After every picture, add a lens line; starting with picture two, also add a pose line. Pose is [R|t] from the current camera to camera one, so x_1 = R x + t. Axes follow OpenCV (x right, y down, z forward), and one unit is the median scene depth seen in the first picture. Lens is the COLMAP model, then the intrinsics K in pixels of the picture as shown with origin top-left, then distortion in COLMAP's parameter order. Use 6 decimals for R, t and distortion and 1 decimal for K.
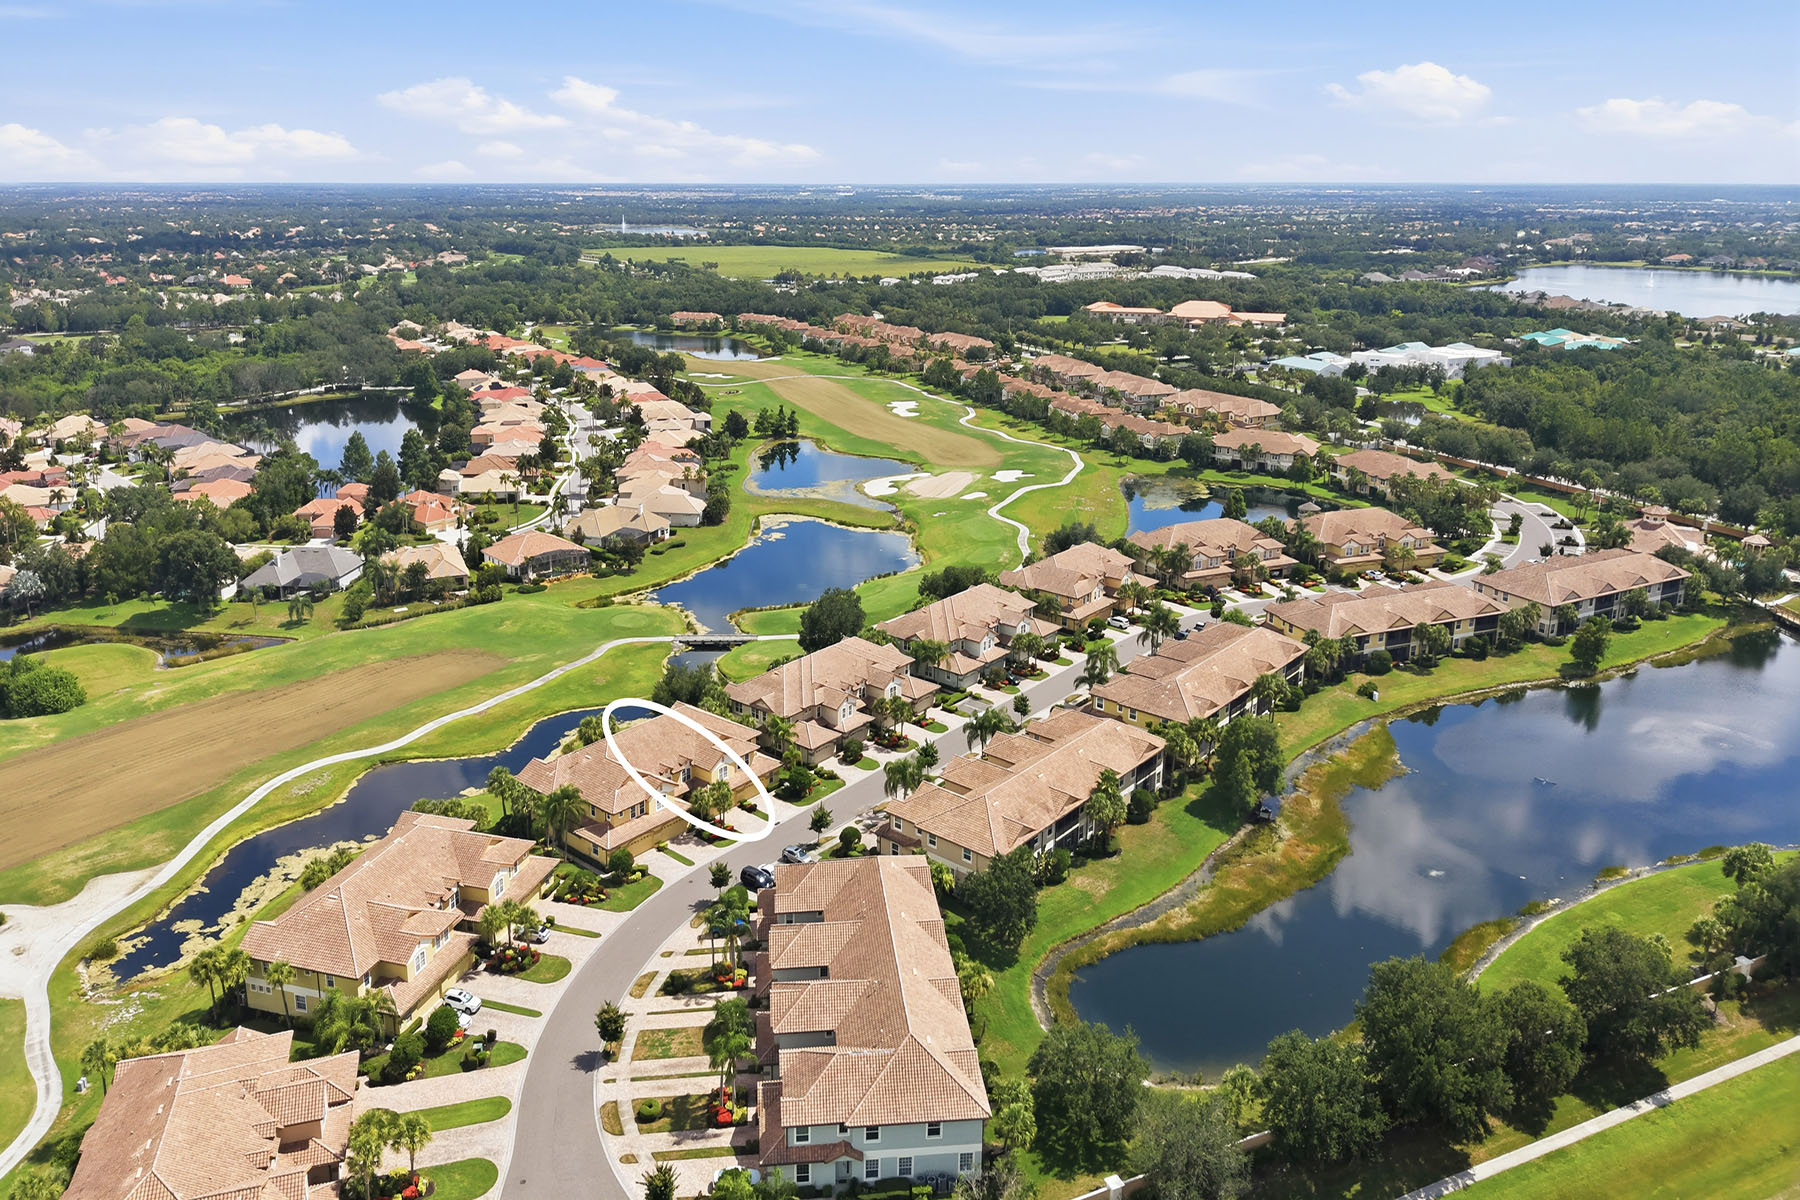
lens RADIAL K [[1309.3, 0, 909.4], [0, 1309.3, 484.2], [0, 0, 1]] dist [0.061556, -0.066656]
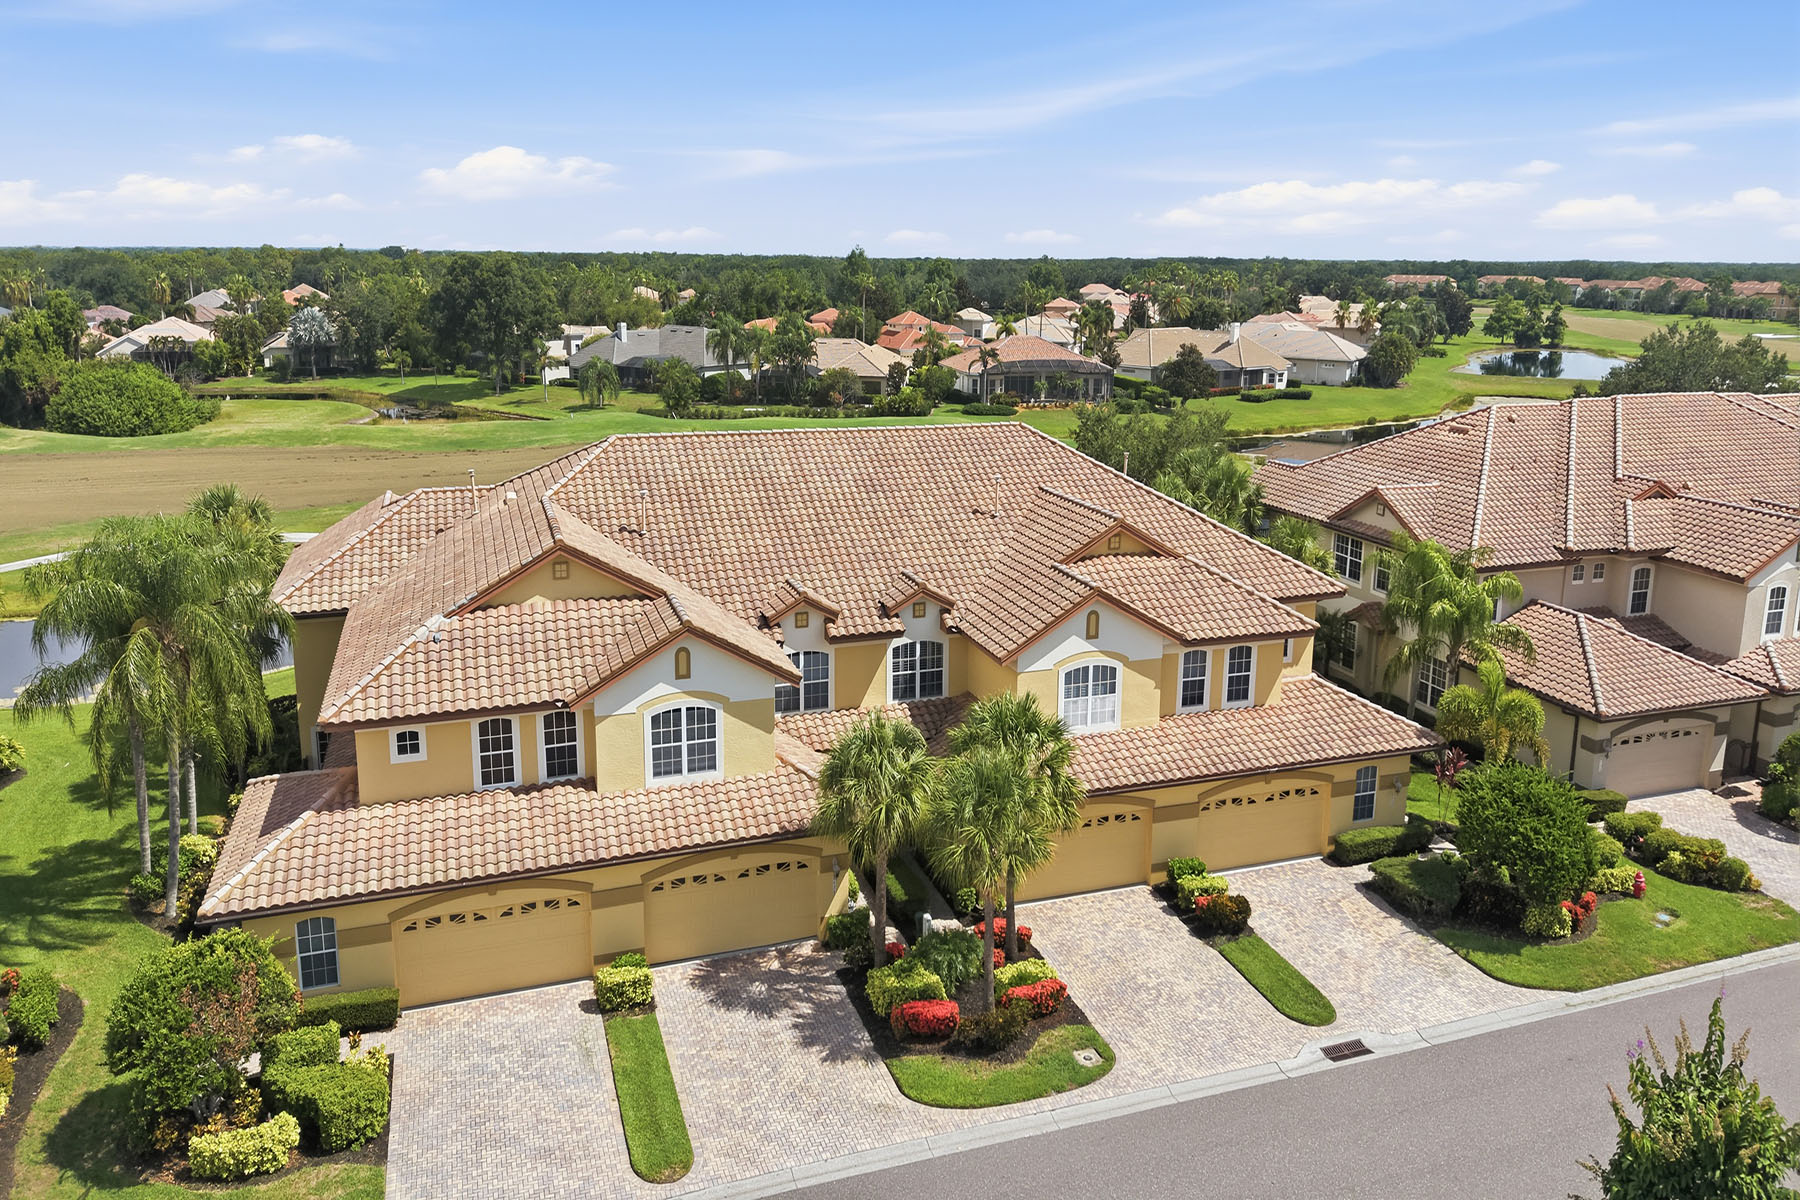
lens RADIAL K [[1309.3, 0, 909.4], [0, 1309.3, 484.2], [0, 0, 1]] dist [0.061556, -0.066656]
pose [[0.857299, 0.098165, -0.505372, -0.064355], [-0.130596, 0.991010, -0.029043, 0.181446], [0.497978, 0.090898, 0.862412, 0.747751]]
